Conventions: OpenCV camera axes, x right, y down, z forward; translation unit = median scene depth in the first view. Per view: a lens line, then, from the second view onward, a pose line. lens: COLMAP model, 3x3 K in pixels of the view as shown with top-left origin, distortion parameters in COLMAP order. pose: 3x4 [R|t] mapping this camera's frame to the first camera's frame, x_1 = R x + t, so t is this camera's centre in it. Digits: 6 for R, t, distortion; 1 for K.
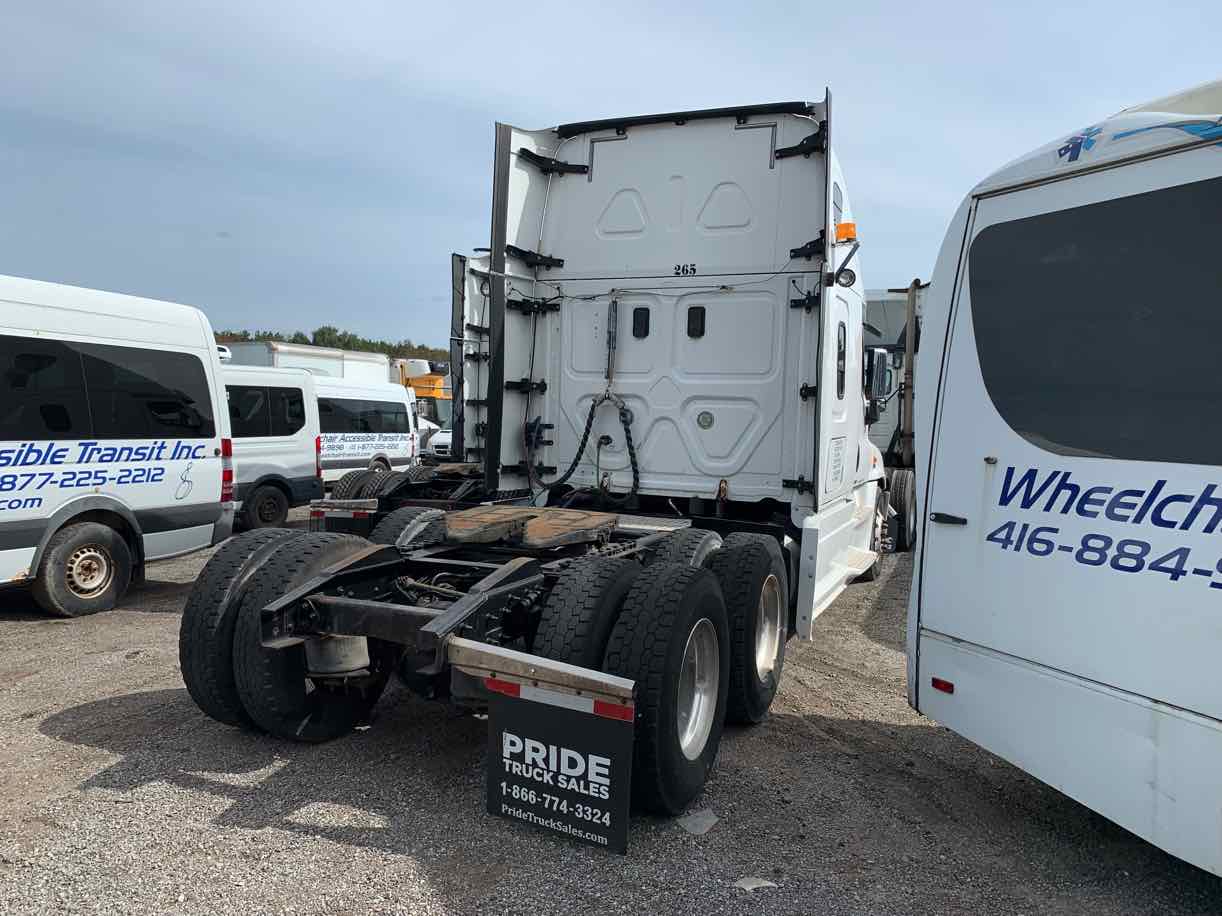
lens RADIAL K [[920.9, 0, 608.7], [0, 920.9, 455.6], [0, 0, 1]] dist [0.029820, -0.050762]
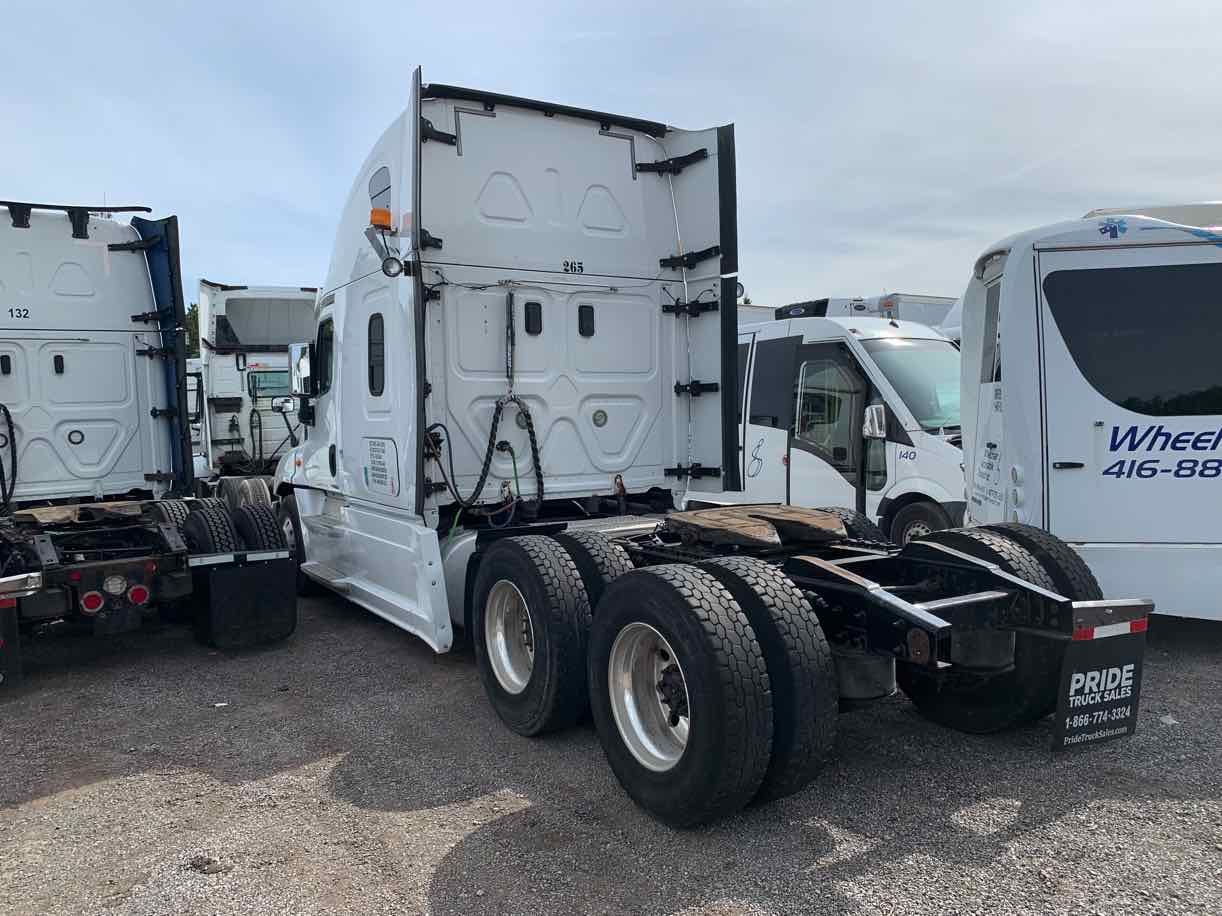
lens RADIAL K [[920.9, 0, 609.1], [0, 920.9, 459.3], [0, 0, 1]] dist [0.029820, -0.050762]
pose [[0.583656, -0.077625, 0.808282, -0.930996], [0.078577, 0.996148, 0.038927, -0.042164], [-0.808190, 0.040792, 0.587507, 0.524082]]
